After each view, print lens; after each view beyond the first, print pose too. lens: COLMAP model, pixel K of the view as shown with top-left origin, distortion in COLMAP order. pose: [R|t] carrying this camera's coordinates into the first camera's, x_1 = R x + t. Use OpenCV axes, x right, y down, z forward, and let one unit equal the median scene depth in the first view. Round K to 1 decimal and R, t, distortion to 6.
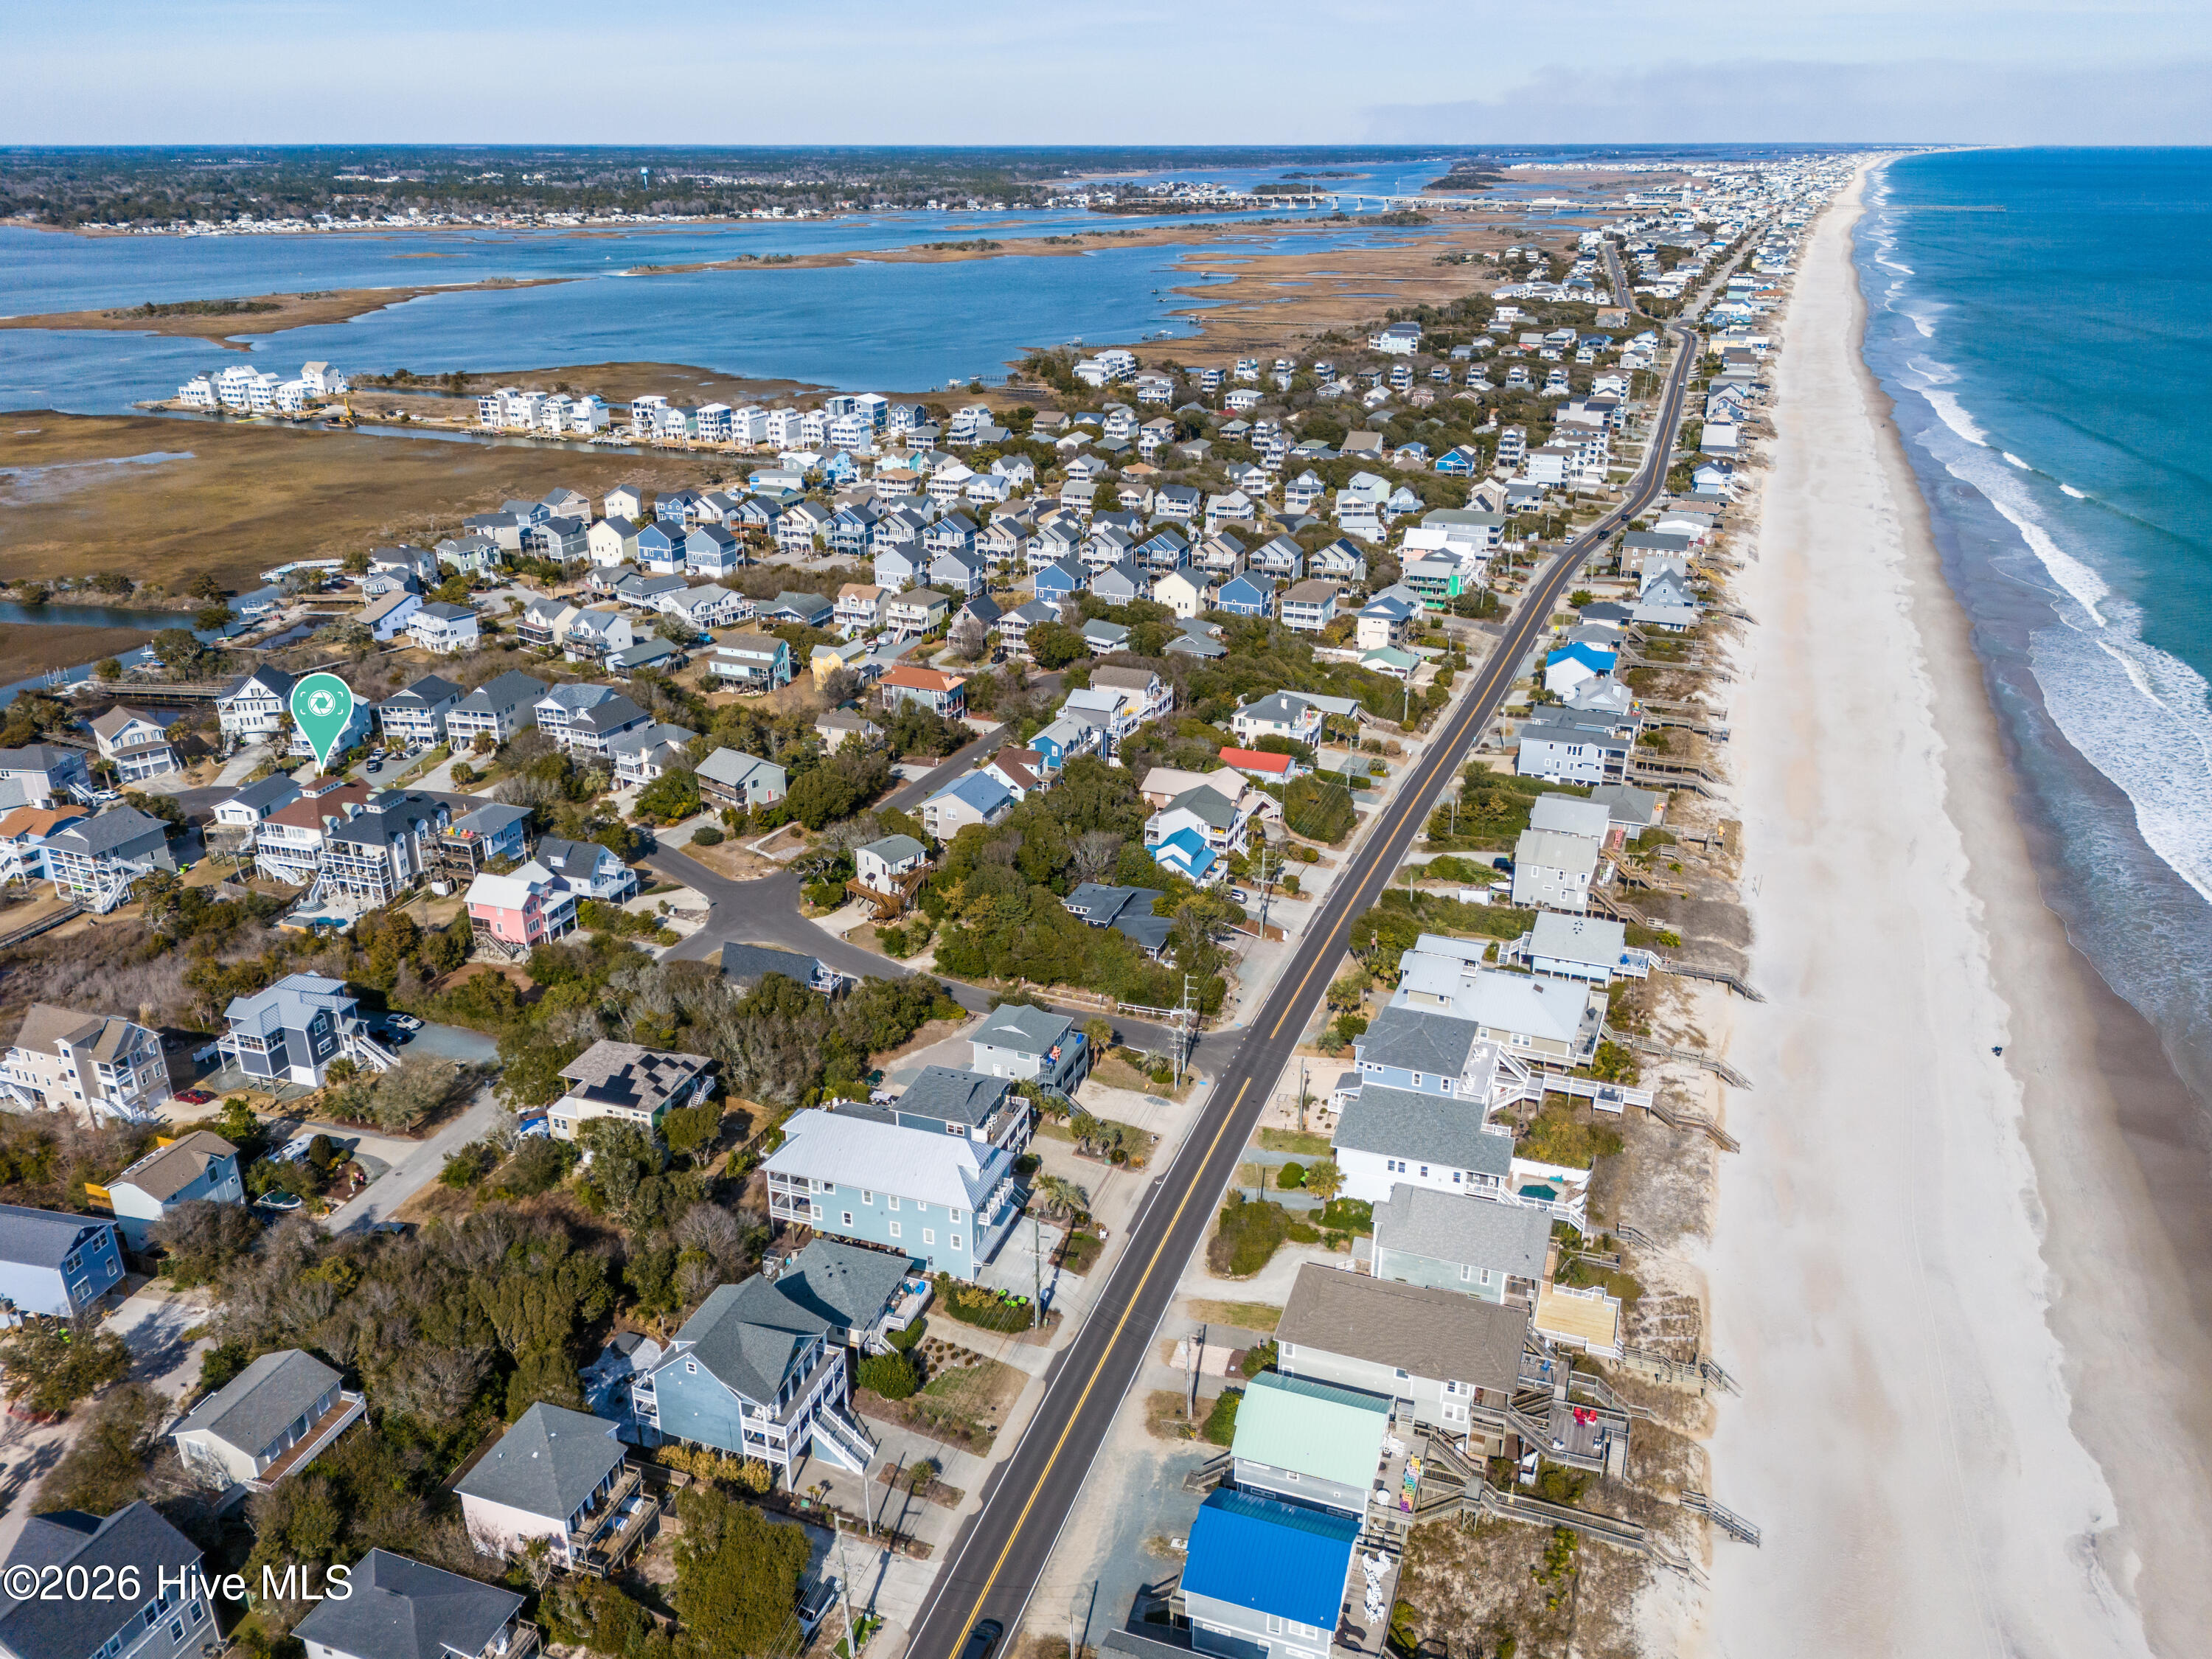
lens RADIAL K [[1543.3, 0, 1107.3], [0, 1543.3, 856.2], [0, 0, 1]] dist [0.036339, -0.025226]
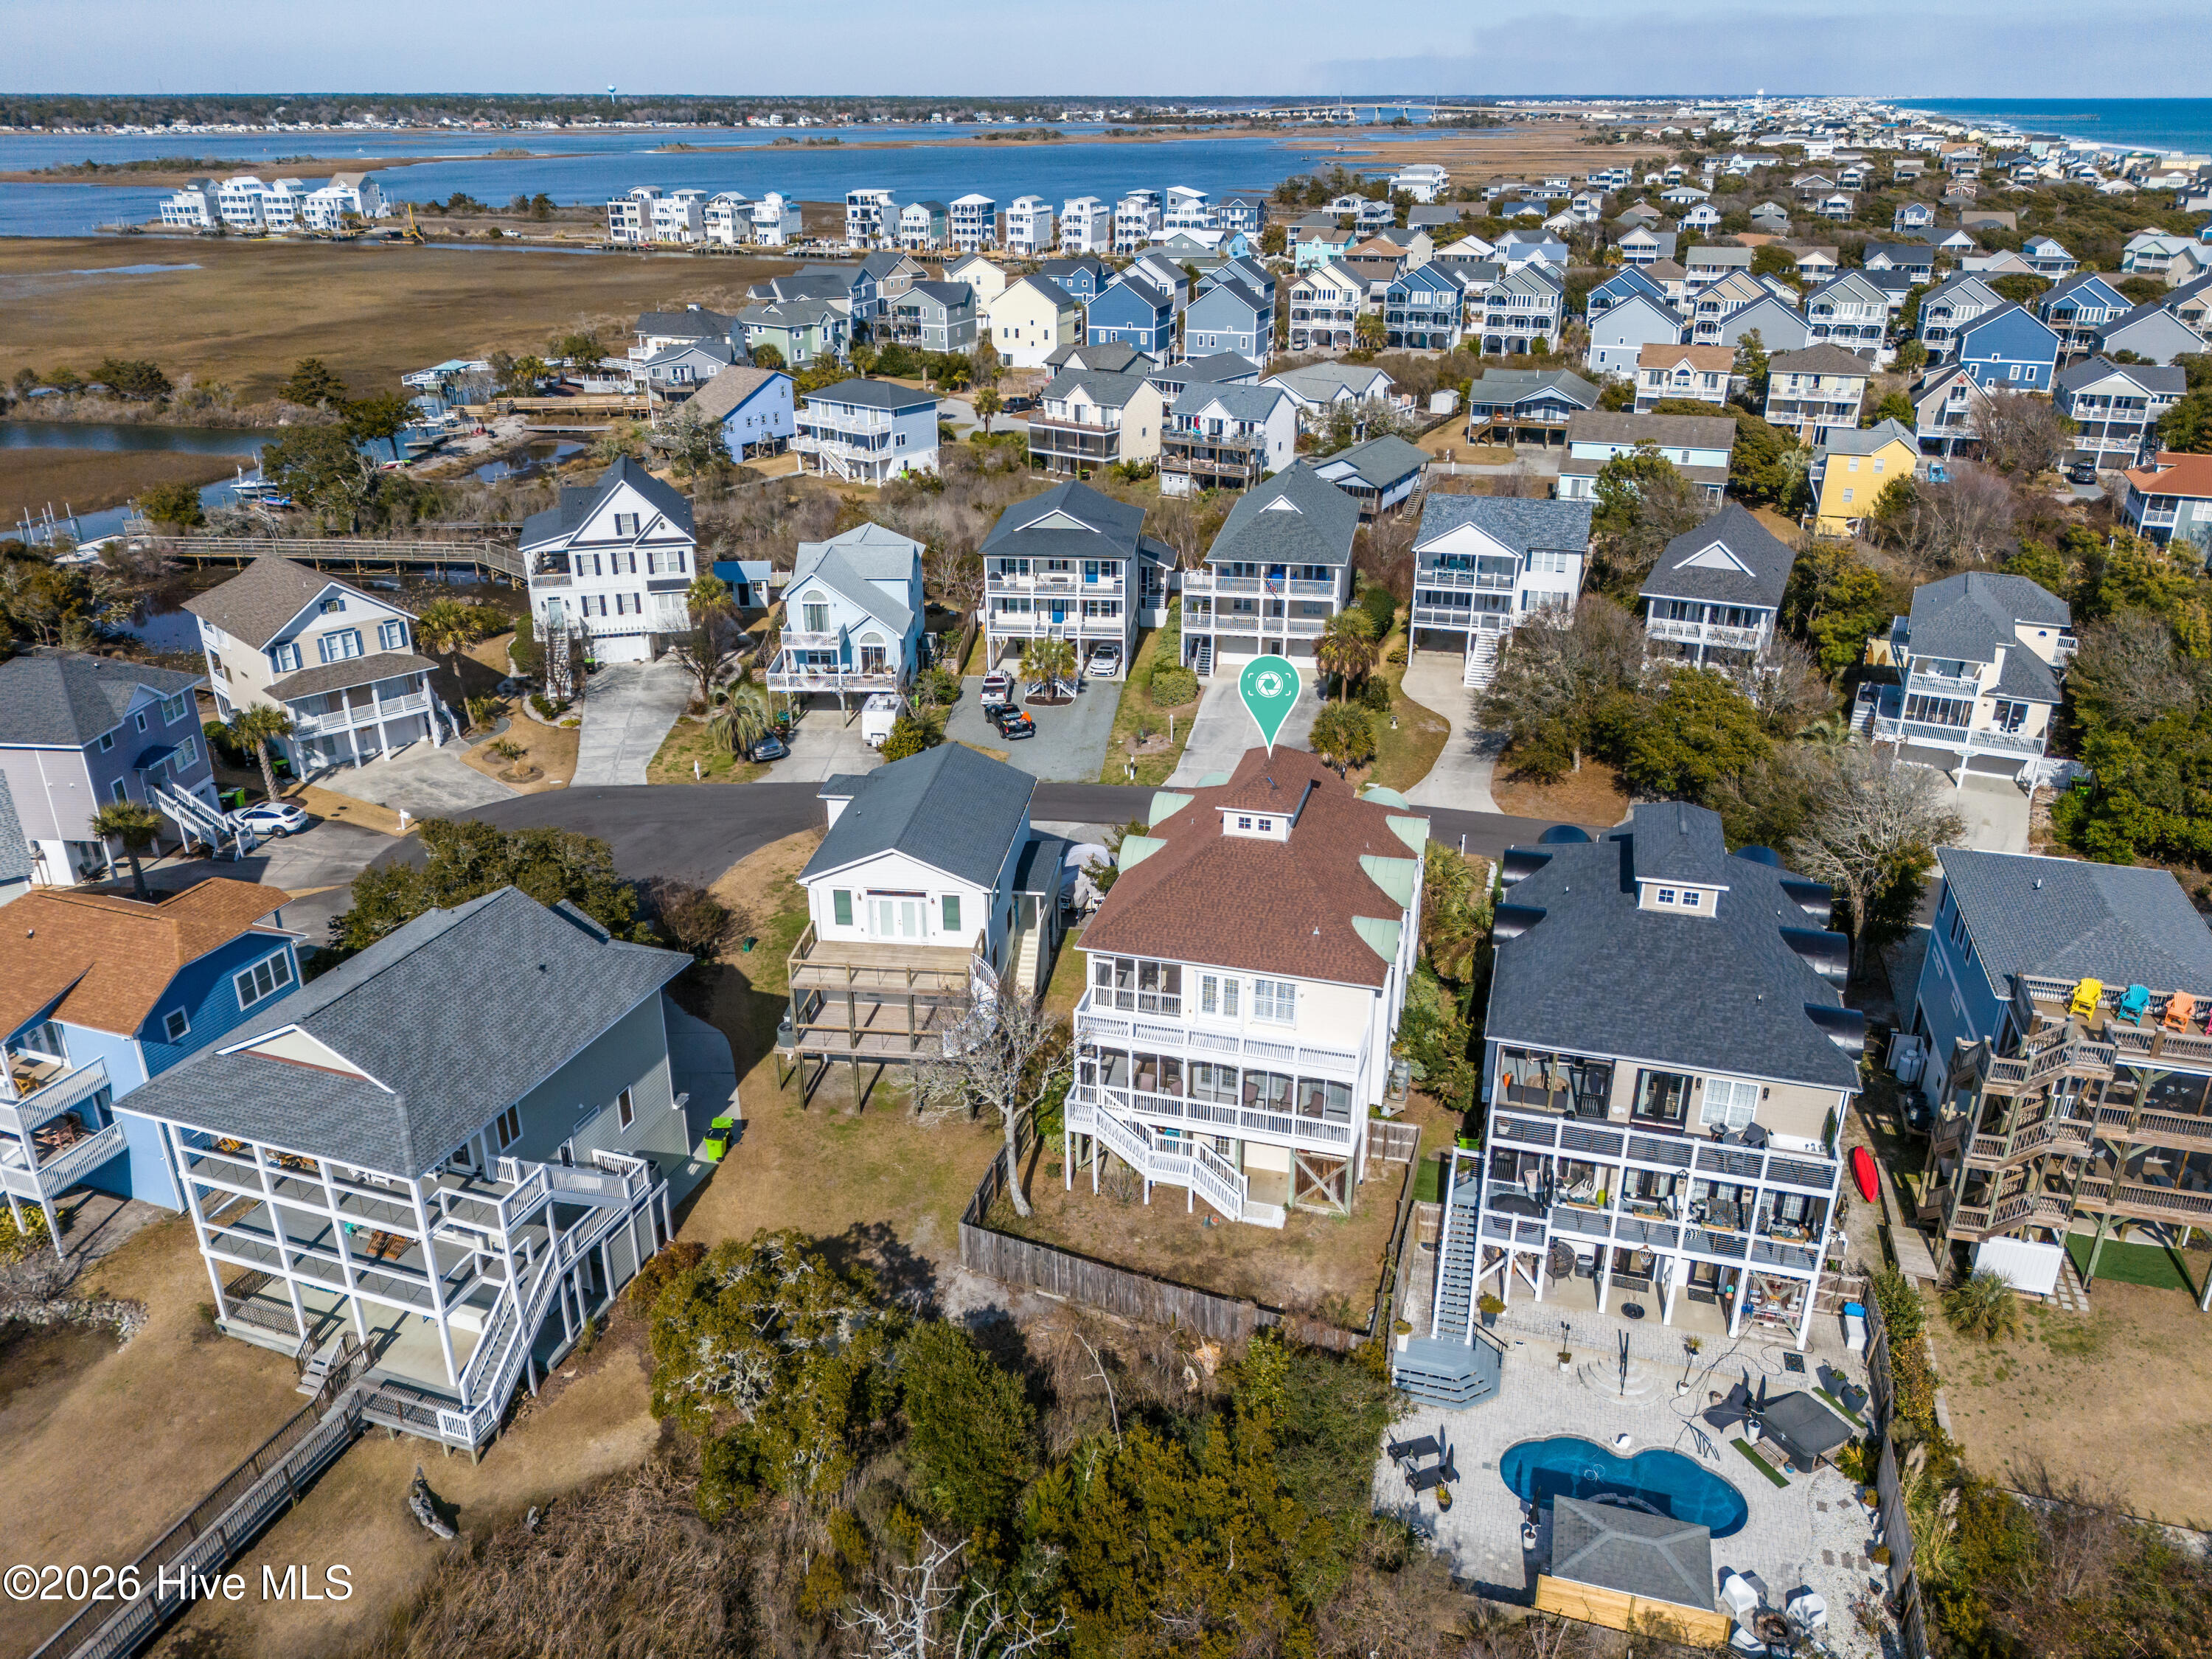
lens RADIAL K [[1579.3, 0, 1106.0], [0, 1579.3, 829.5], [0, 0, 1]] dist [0.058779, -0.062131]
pose [[0.999572, -0.014996, 0.025123, -0.365642], [0.014927, 0.999884, 0.002954, -0.027175], [-0.025164, -0.002578, 0.999680, 0.512266]]
